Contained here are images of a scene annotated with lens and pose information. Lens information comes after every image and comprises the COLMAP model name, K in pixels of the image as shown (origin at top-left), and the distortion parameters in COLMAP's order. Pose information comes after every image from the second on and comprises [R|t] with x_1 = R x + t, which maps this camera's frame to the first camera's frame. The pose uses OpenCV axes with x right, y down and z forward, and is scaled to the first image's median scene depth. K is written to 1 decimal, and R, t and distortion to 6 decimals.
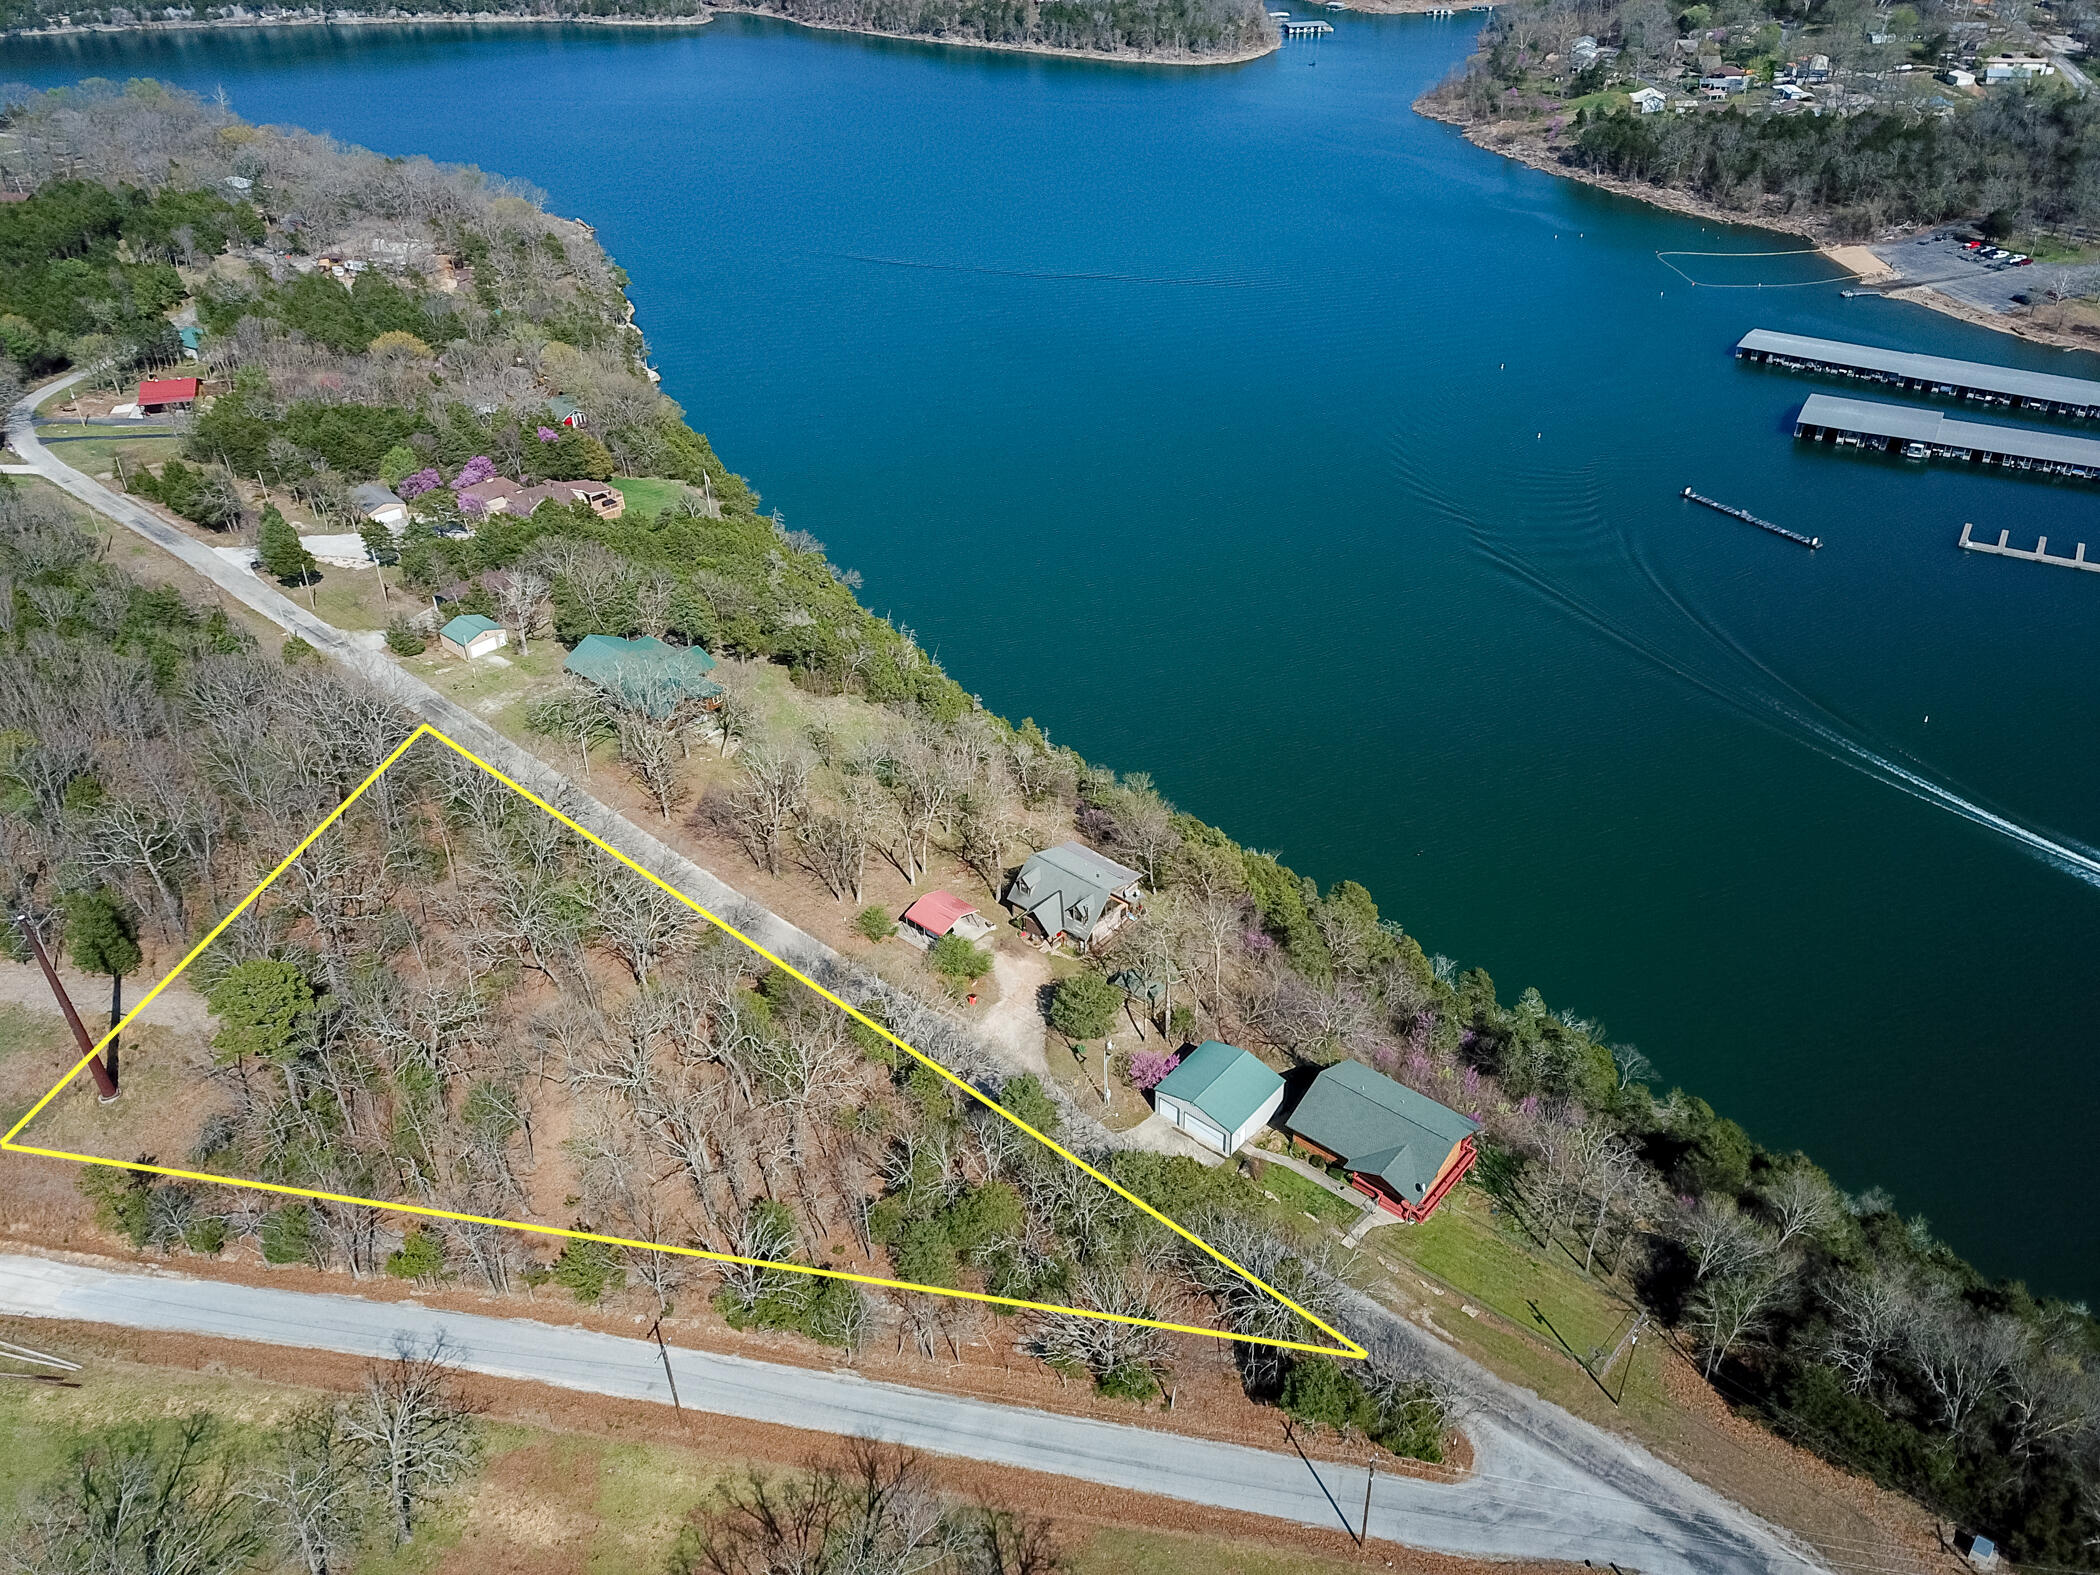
lens RADIAL K [[1600.3, 0, 1054.5], [0, 1600.3, 790.8], [0, 0, 1]] dist [0.016476, 0.002652]
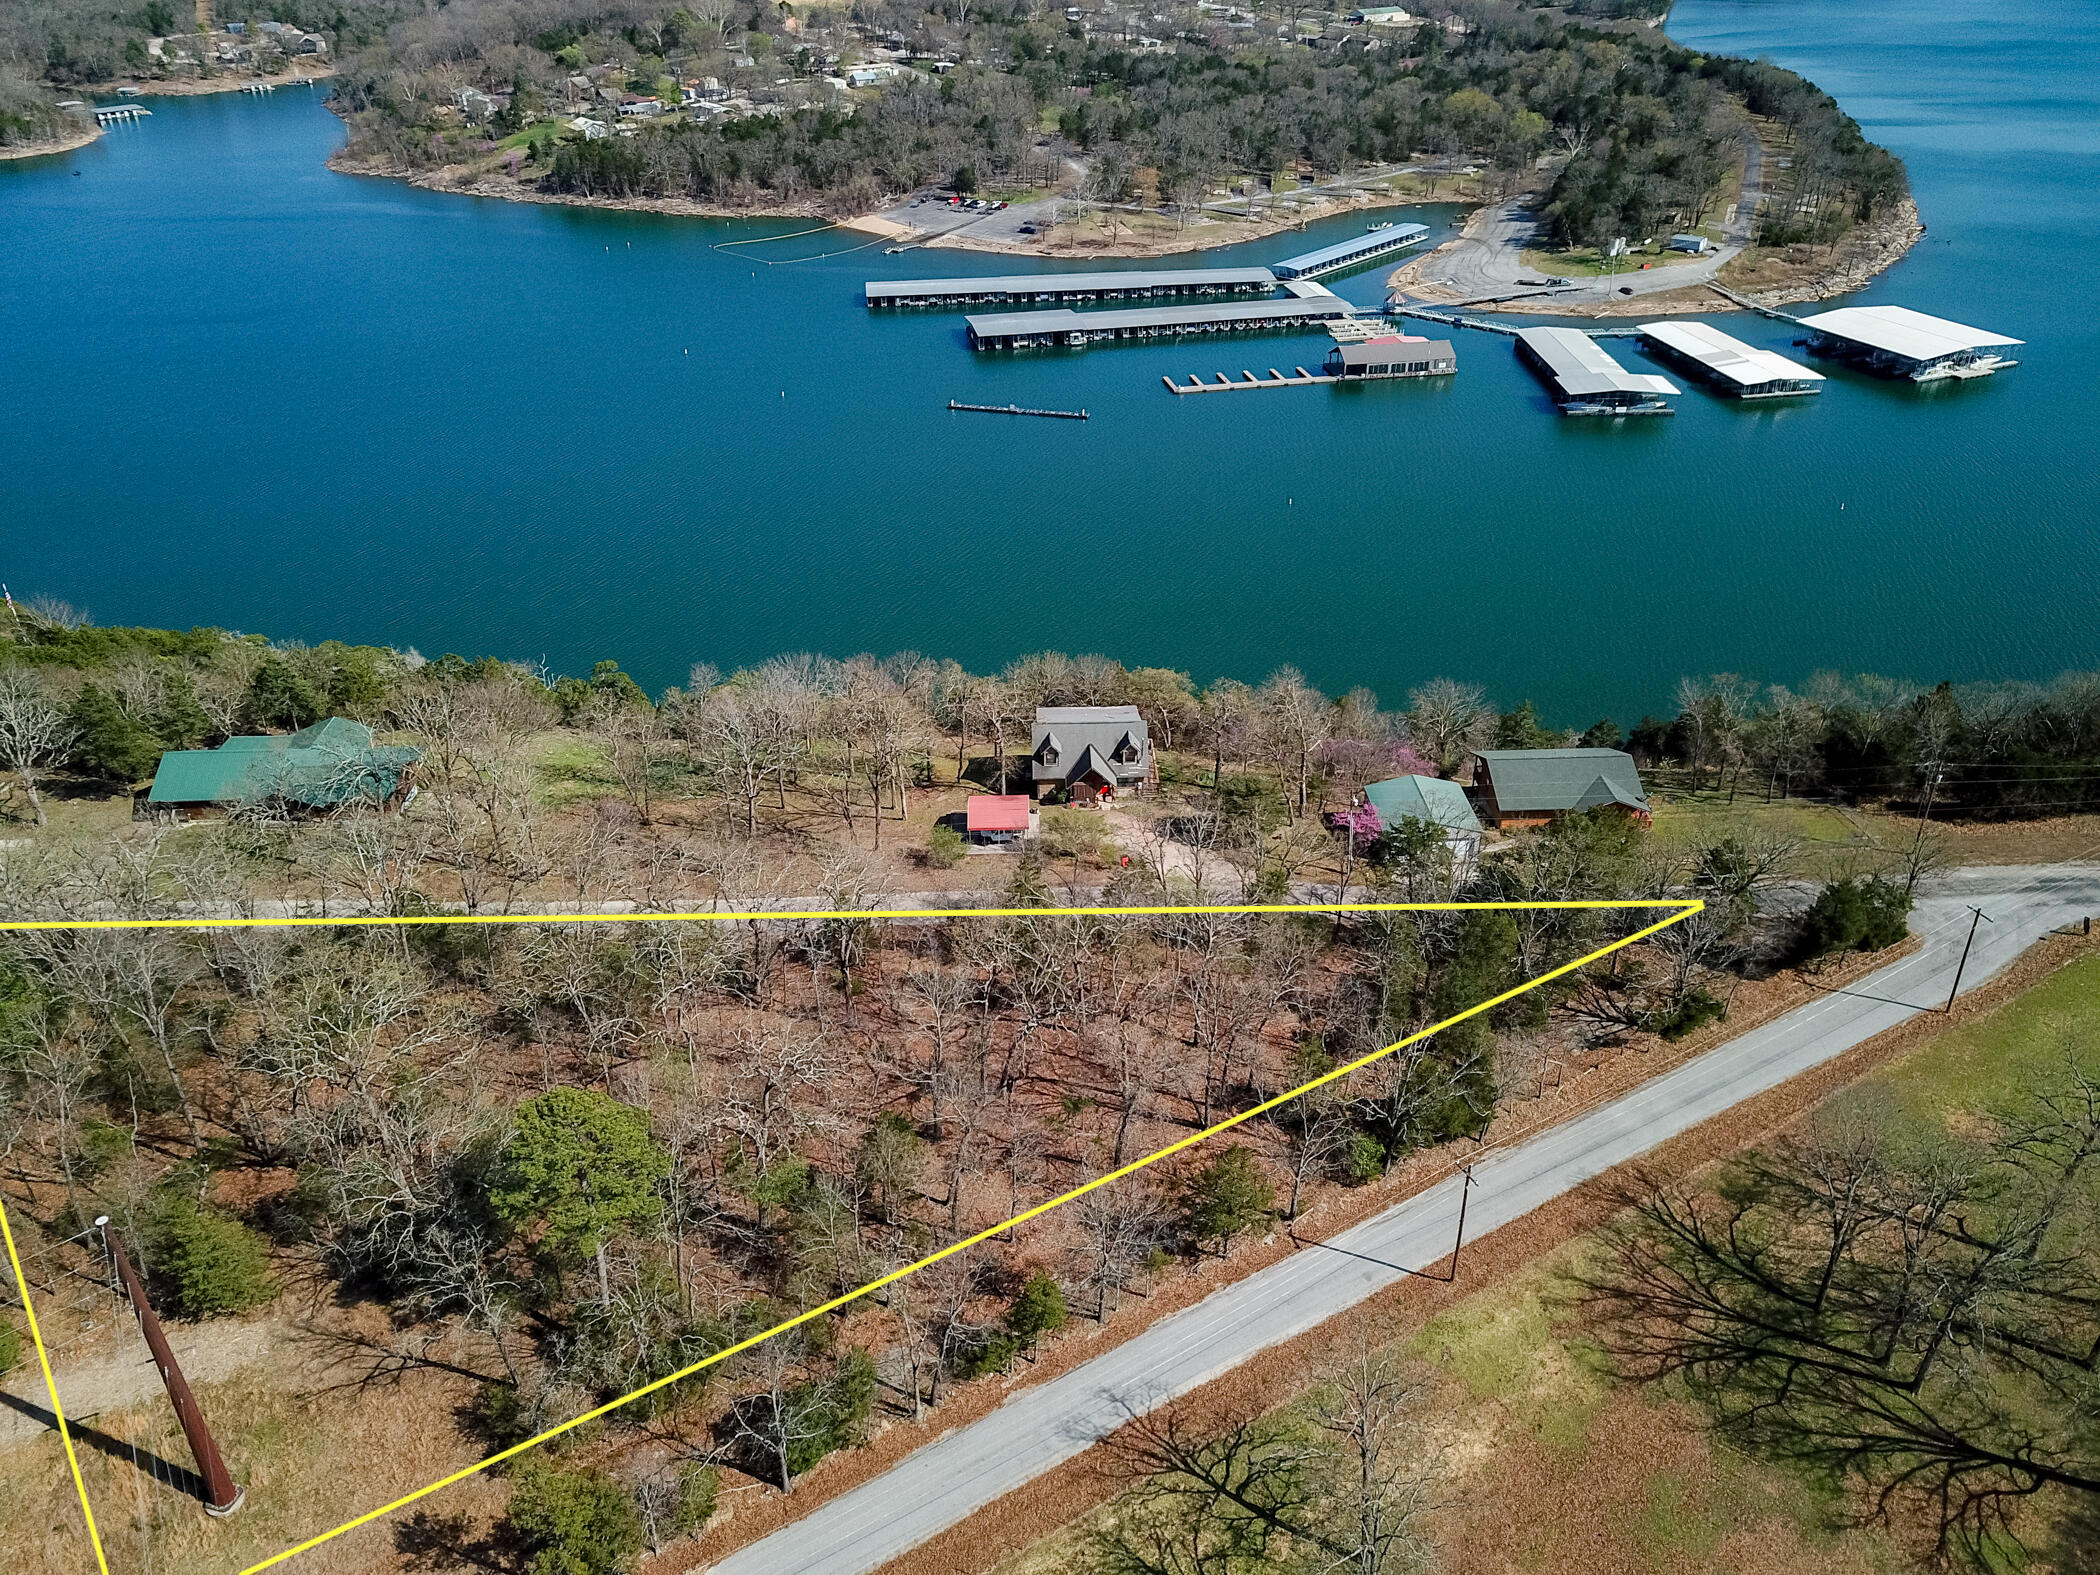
lens RADIAL K [[1603.8, 0, 1057.2], [0, 1603.8, 791.4], [0, 0, 1]] dist [0.008325, 0.008777]
pose [[0.735661, -0.334732, 0.588862, -0.554514], [0.370029, 0.926776, 0.064540, 0.022354], [-0.567346, 0.170417, 0.805653, 0.281678]]
